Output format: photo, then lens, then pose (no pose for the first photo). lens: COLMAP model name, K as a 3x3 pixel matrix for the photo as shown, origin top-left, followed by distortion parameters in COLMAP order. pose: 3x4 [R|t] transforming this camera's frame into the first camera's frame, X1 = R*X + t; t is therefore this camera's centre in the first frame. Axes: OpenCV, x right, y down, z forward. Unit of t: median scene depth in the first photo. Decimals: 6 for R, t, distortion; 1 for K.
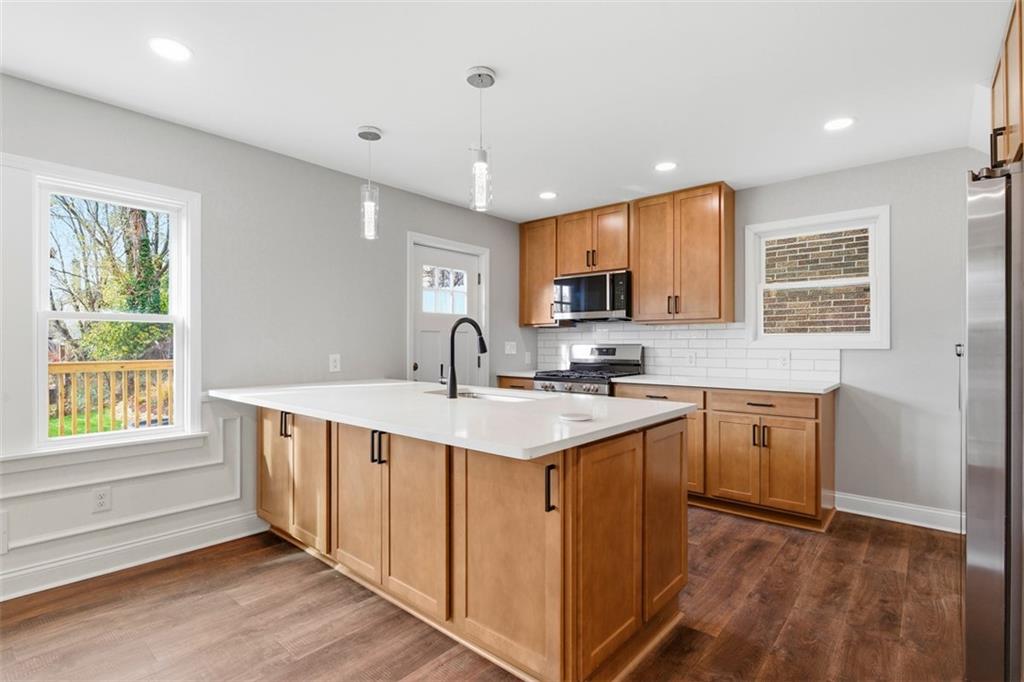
lens RADIAL K [[466.2, 0, 512.8], [0, 466.2, 344.7], [0, 0, 1]] dist [-0.000305, 0.000094]
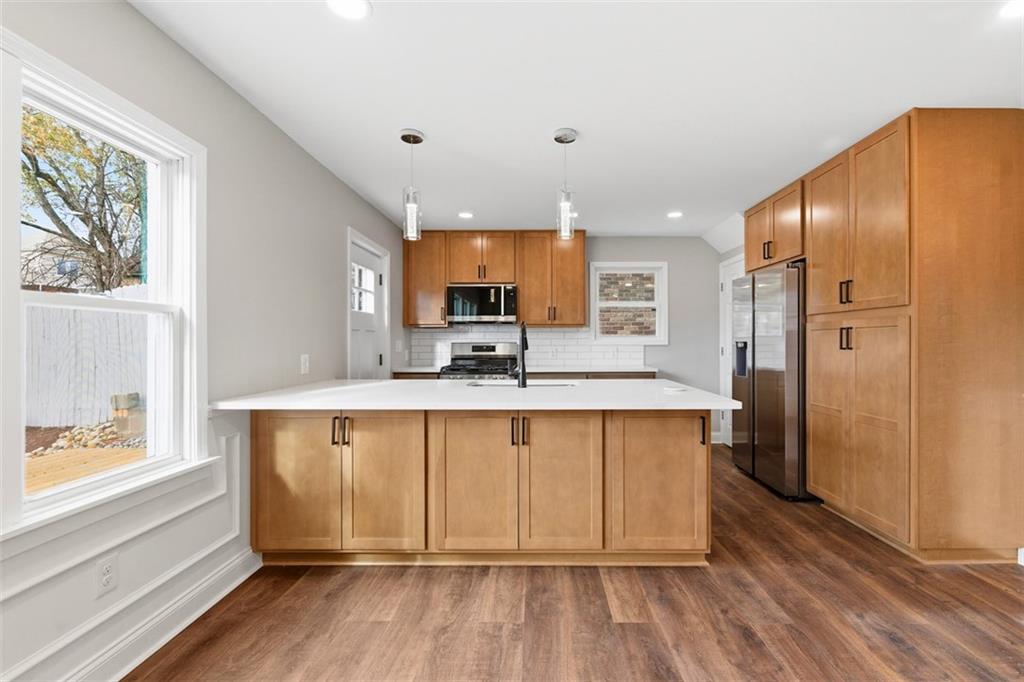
lens RADIAL K [[425.6, 0, 516.1], [0, 425.6, 343.4], [0, 0, 1]] dist [0.000352, 0.000235]
pose [[0.778617, -0.004844, 0.627481, -0.690163], [0.004709, 0.999987, 0.001876, -0.000779], [-0.627482, 0.001494, 0.778630, 0.127800]]
